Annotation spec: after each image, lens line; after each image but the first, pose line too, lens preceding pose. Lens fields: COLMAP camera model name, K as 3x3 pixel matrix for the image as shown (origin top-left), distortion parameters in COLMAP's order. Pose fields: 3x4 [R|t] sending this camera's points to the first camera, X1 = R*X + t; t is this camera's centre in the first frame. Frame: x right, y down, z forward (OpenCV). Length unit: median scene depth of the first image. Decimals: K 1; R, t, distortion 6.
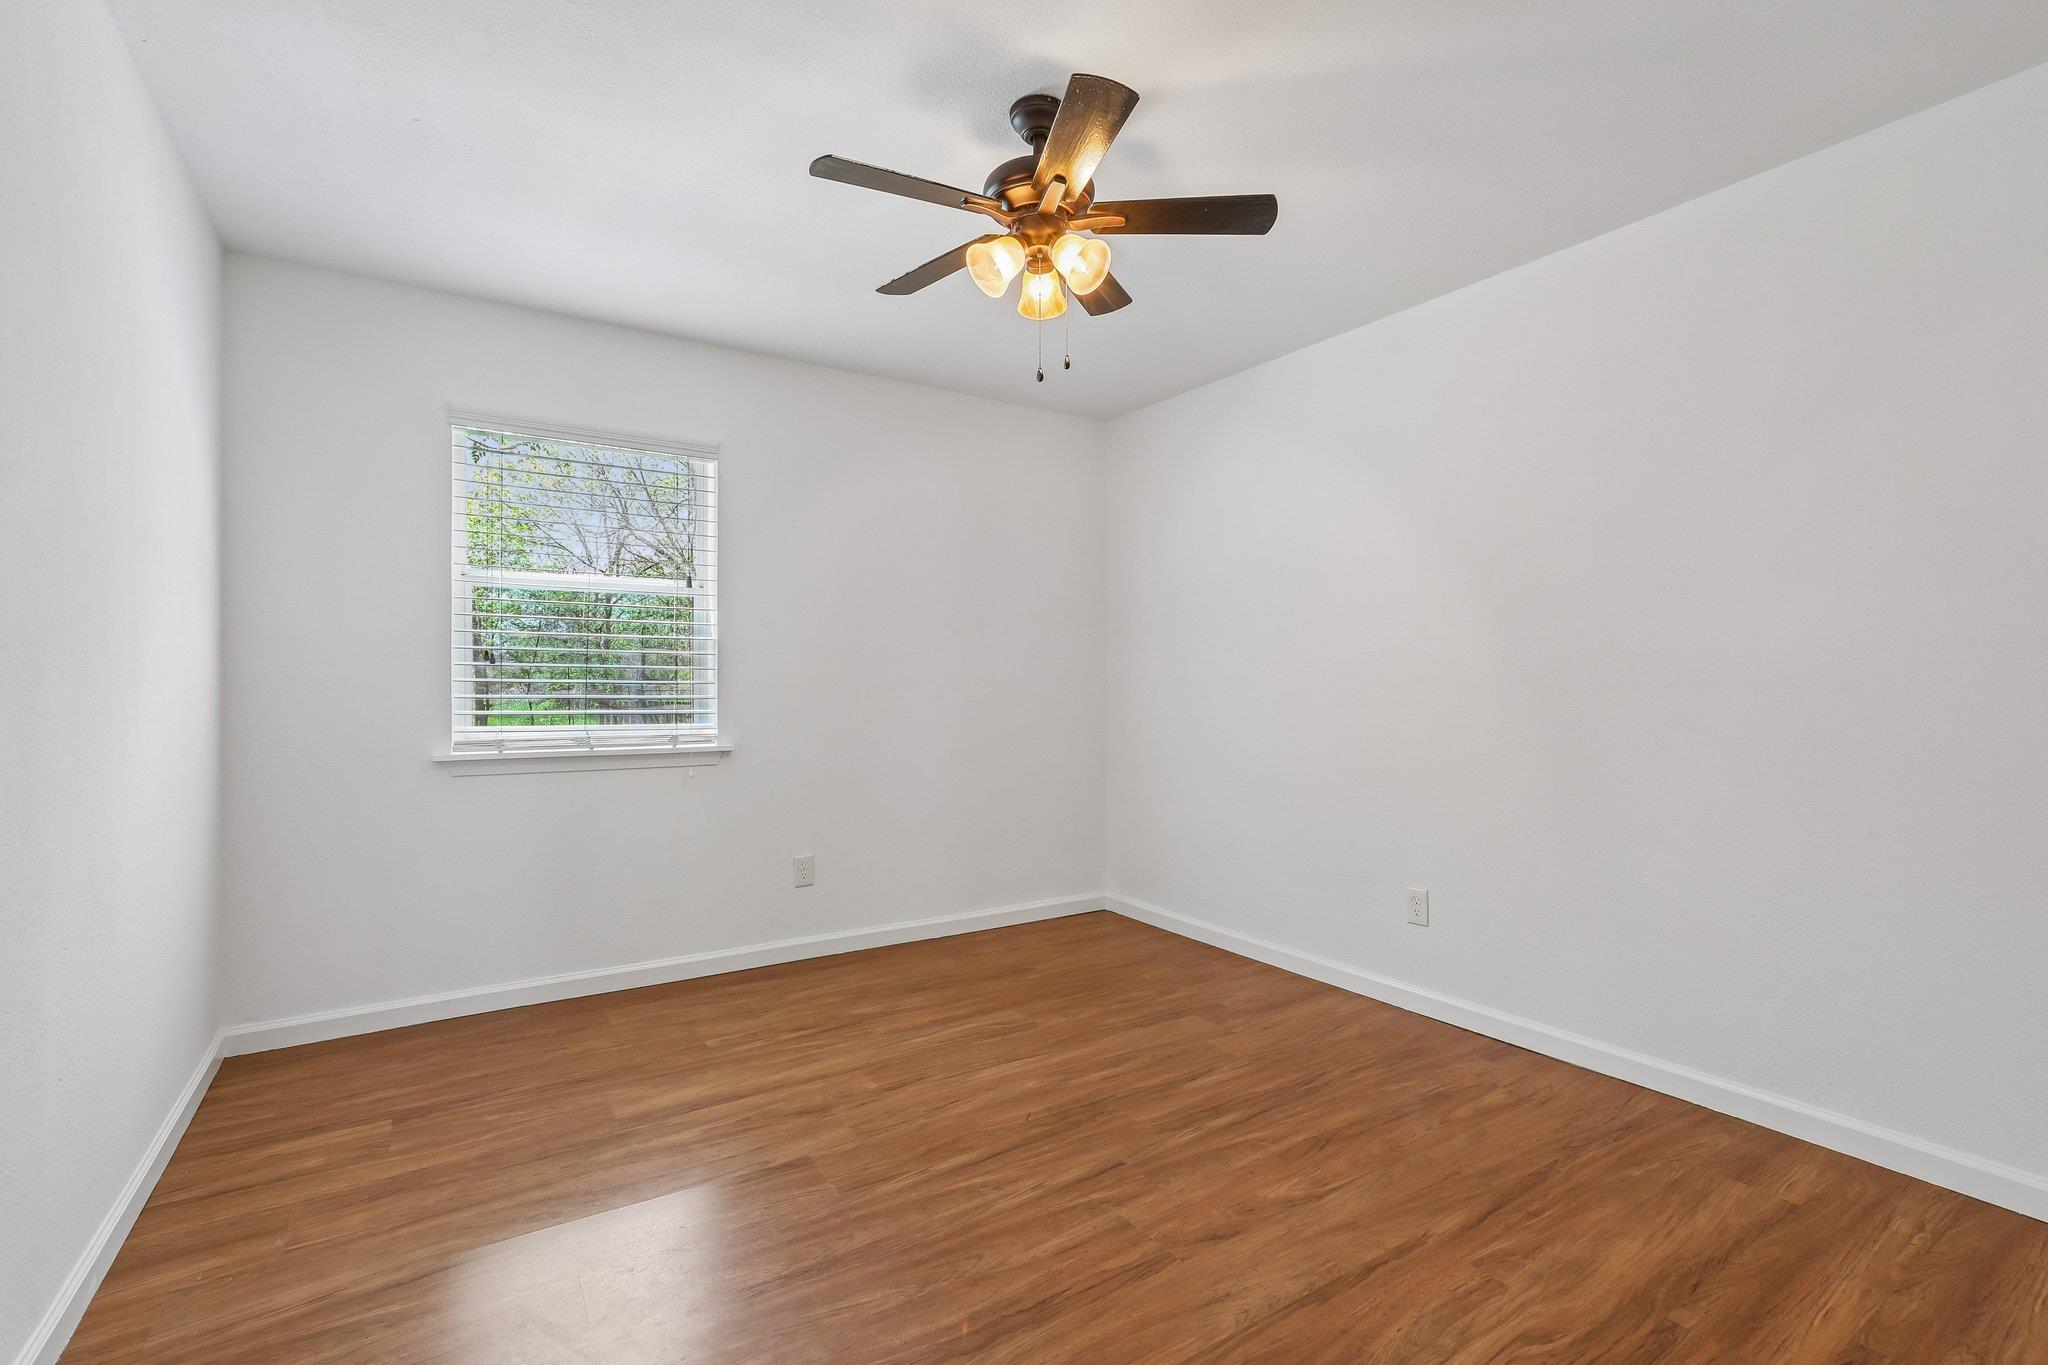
lens RADIAL K [[945.8, 0, 1031.0], [0, 945.8, 677.2], [0, 0, 1]] dist [-0.026949, 0.008594]
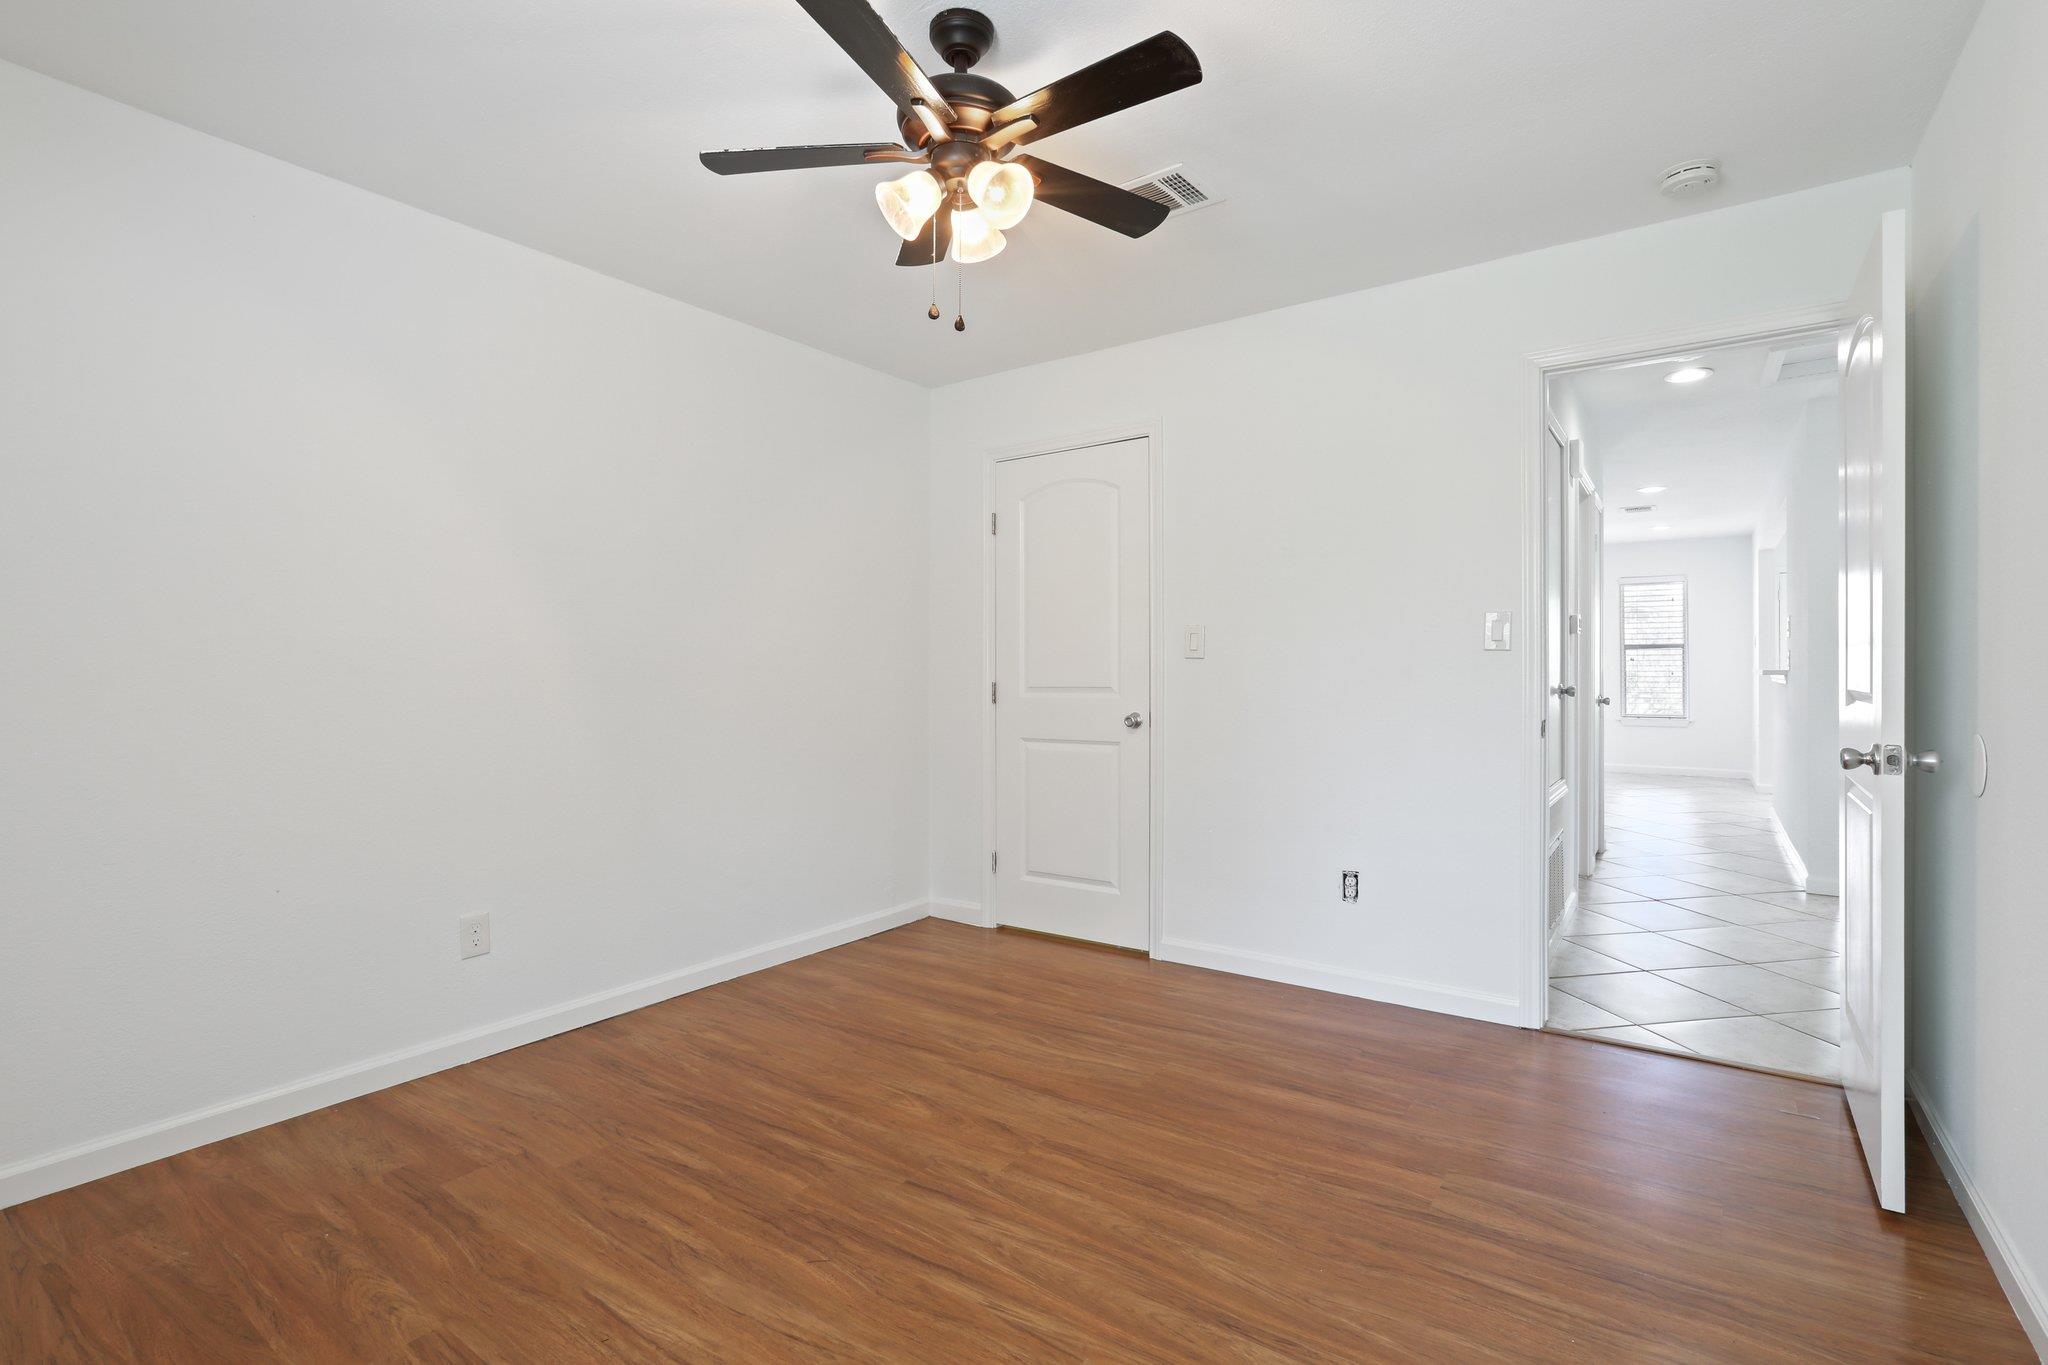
lens RADIAL K [[945.8, 0, 1035.5], [0, 945.8, 675.0], [0, 0, 1]] dist [-0.026949, 0.008594]
pose [[-0.372985, -0.003927, 0.927829, -0.786910], [-0.003257, 0.999990, 0.002923, 0.005656], [-0.927832, -0.001932, -0.372994, 1.180159]]
